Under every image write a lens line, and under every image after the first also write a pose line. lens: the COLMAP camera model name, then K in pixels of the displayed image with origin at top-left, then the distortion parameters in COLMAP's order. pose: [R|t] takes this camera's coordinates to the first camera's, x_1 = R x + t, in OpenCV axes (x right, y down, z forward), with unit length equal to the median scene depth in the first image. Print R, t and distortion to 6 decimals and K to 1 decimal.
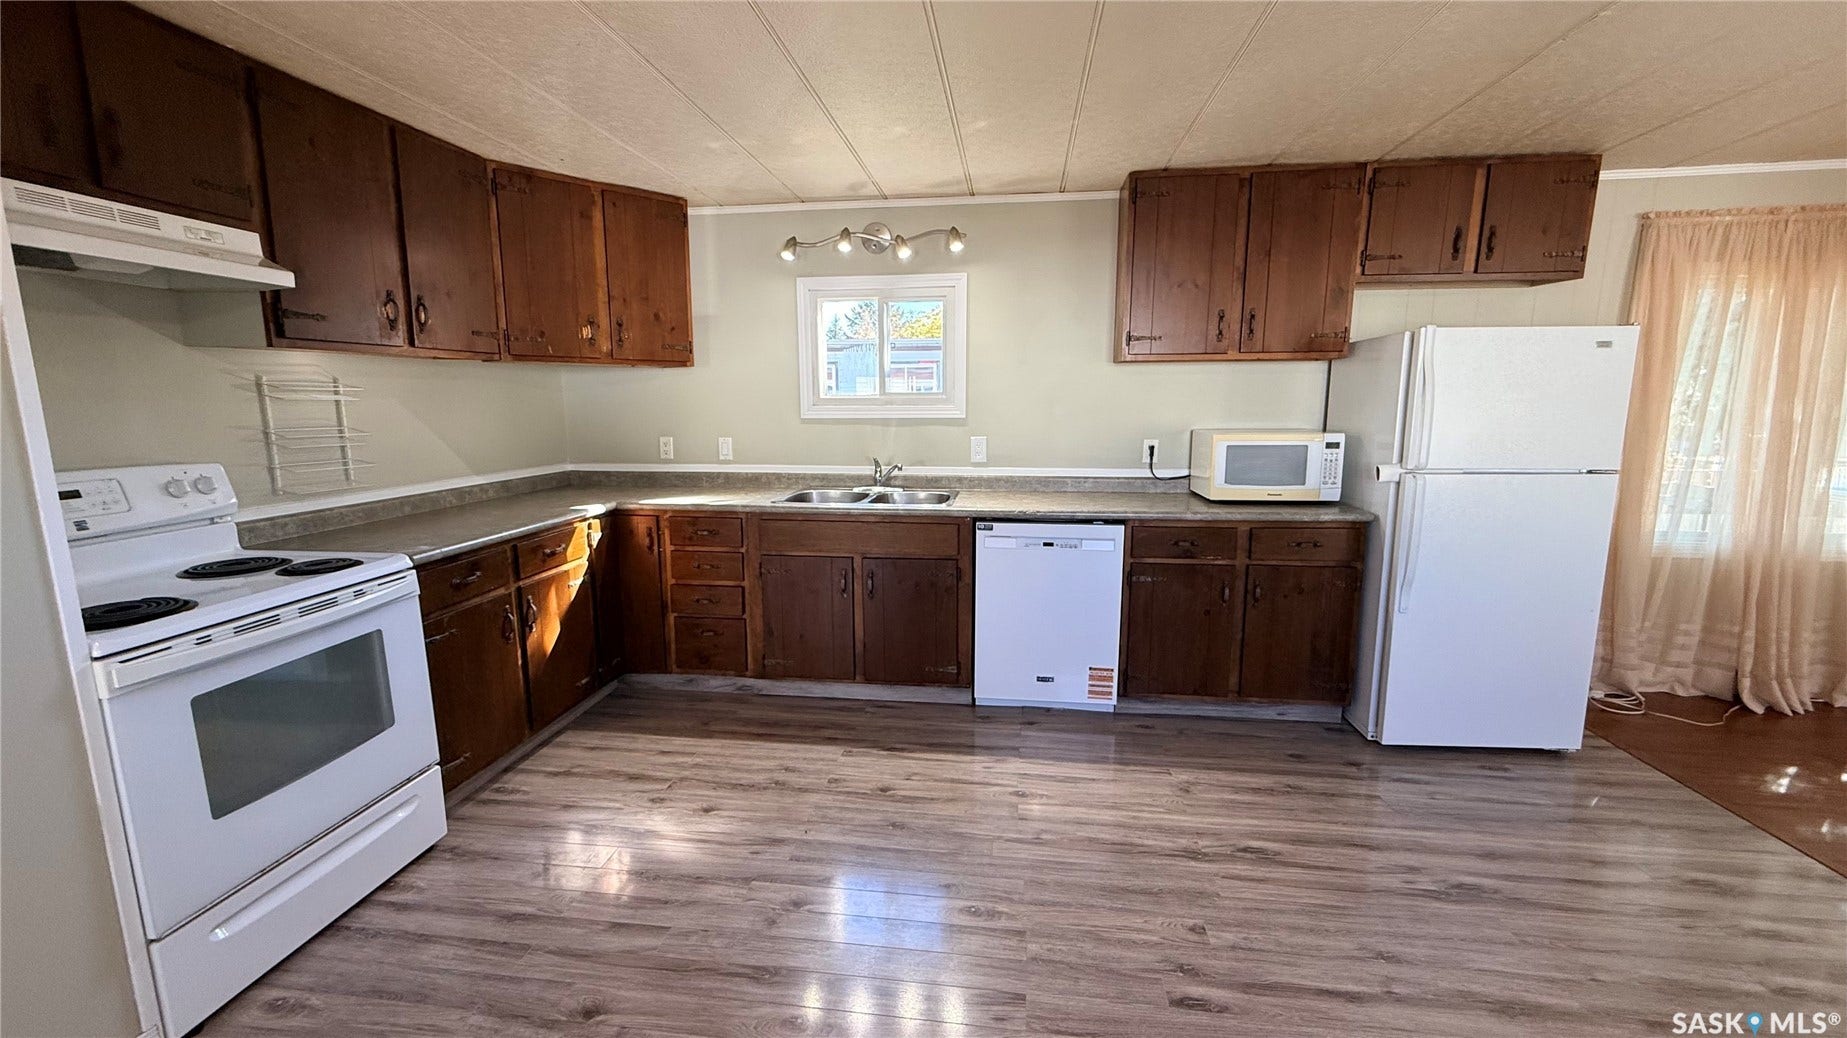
lens RADIAL K [[734.8, 0, 919.1], [0, 734.8, 518.1], [0, 0, 1]] dist [0.000092, 0.000108]
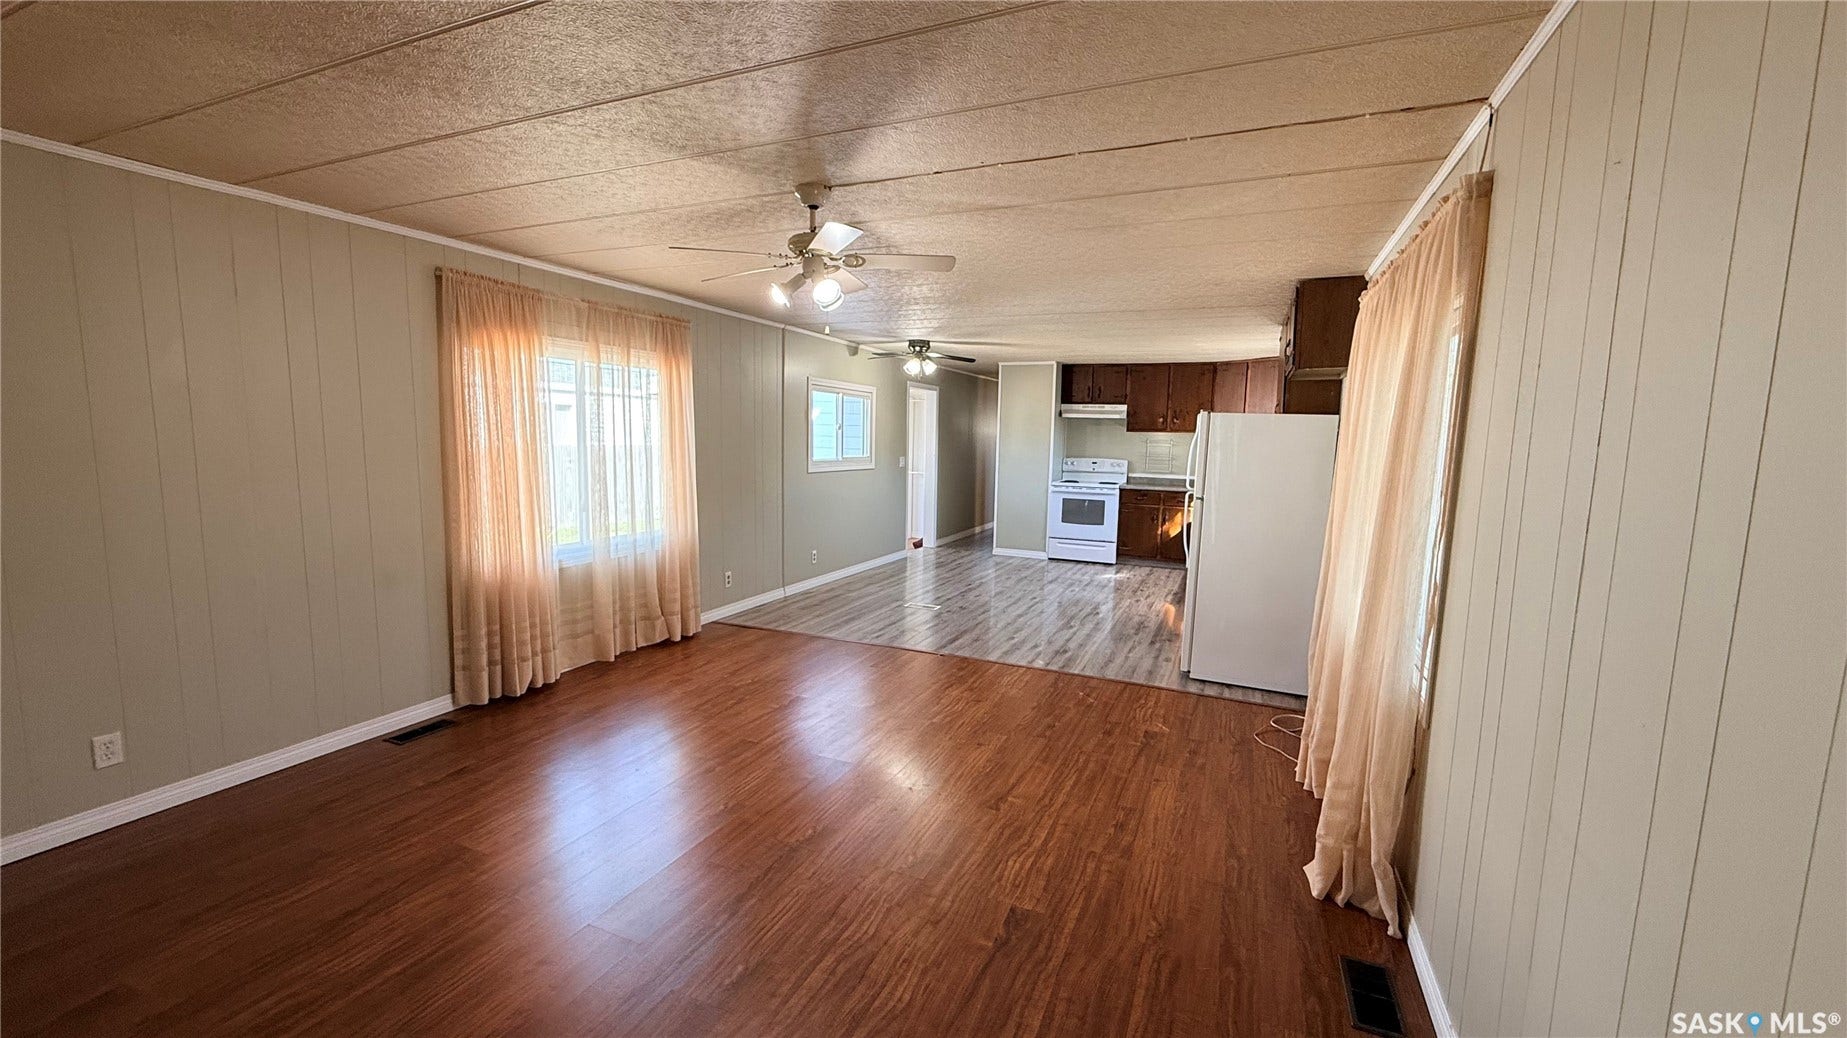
lens RADIAL K [[734.8, 0, 919.4], [0, 734.8, 514.1], [0, 0, 1]] dist [0.000092, 0.000108]
pose [[-0.277620, 0.100242, -0.955447, 2.410831], [-0.180223, 0.971450, 0.154288, -0.152734], [0.943635, 0.215027, -0.251628, 0.746199]]
